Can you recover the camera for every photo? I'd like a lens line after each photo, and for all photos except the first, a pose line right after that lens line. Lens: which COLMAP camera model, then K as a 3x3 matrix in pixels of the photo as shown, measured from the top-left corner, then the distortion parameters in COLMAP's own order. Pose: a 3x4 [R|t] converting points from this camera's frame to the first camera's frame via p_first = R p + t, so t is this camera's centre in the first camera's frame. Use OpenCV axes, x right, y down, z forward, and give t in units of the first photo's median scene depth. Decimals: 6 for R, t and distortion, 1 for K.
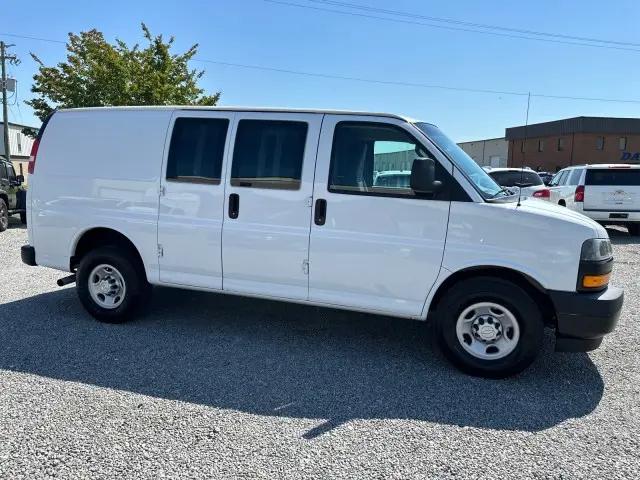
lens RADIAL K [[449.8, 0, 320.0], [0, 449.8, 240.0], [0, 0, 1]] dist [0.084397, -0.106222]
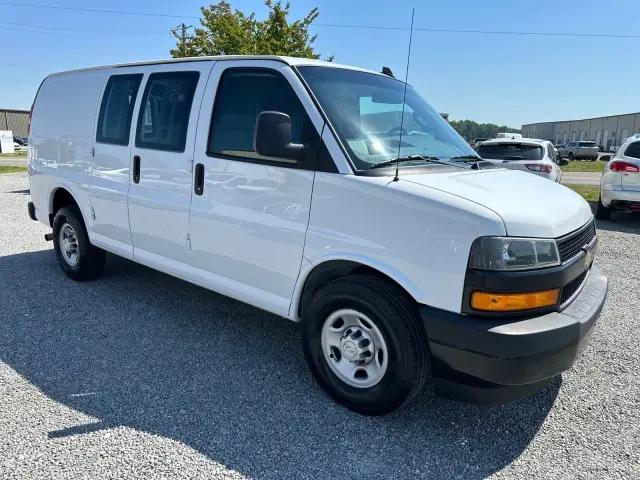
lens RADIAL K [[449.8, 0, 320.0], [0, 449.8, 240.0], [0, 0, 1]] dist [0.084397, -0.106222]
pose [[0.931440, 0.085805, -0.353635, 0.539511], [-0.063480, 0.995215, 0.074274, -0.026552], [0.358316, -0.046733, 0.932430, 0.285024]]
